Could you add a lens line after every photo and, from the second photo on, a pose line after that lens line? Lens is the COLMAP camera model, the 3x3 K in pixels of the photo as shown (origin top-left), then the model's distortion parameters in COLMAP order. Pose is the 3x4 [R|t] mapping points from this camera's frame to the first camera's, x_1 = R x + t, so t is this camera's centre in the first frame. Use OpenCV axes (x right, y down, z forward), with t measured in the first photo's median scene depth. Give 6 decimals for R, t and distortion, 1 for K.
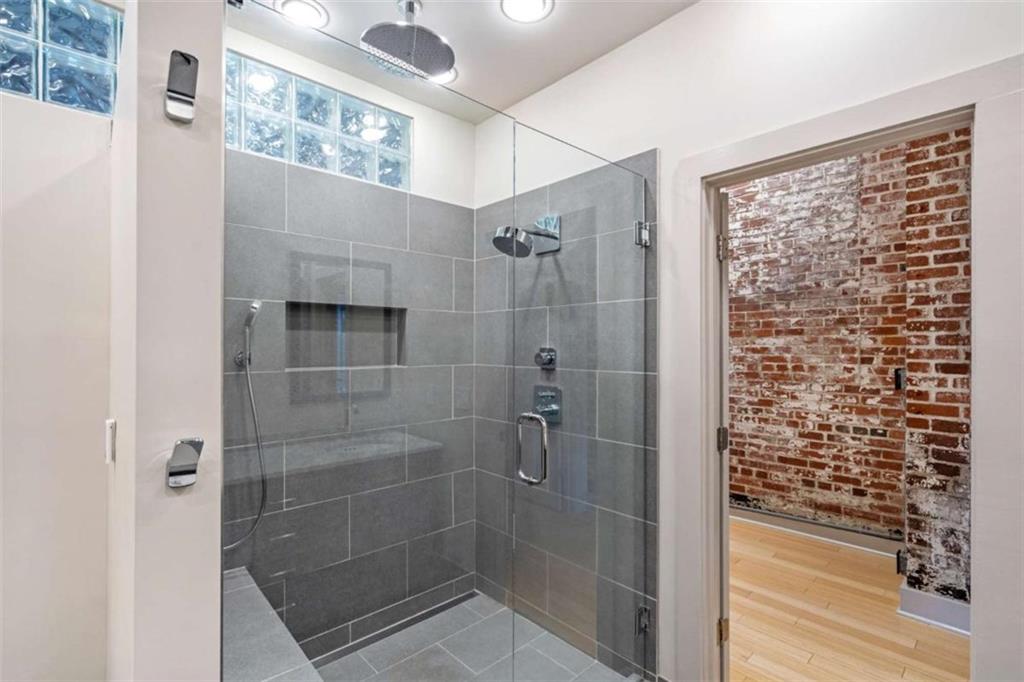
lens RADIAL K [[473.9, 0, 512.2], [0, 473.9, 345.7], [0, 0, 1]] dist [0.000462, -0.000111]
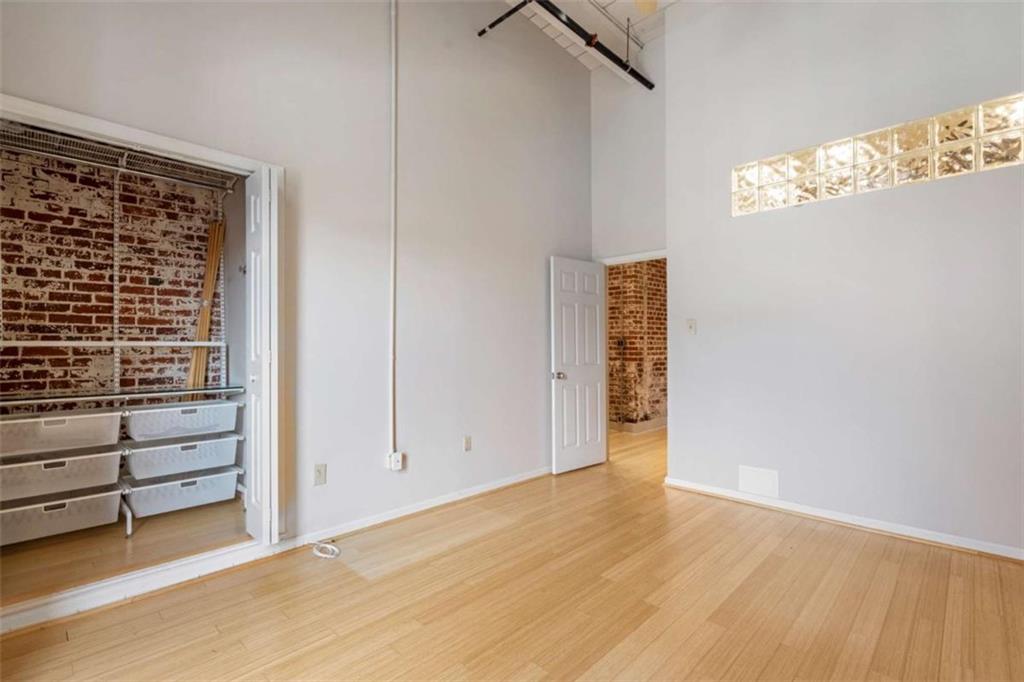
lens RADIAL K [[473.9, 0, 512.2], [0, 473.9, 339.4], [0, 0, 1]] dist [0.000462, -0.000111]
pose [[-0.053398, 0.002945, 0.998569, -1.723284], [-0.003571, 0.999989, -0.003140, 0.065447], [-0.998567, -0.003734, -0.053387, 1.844773]]
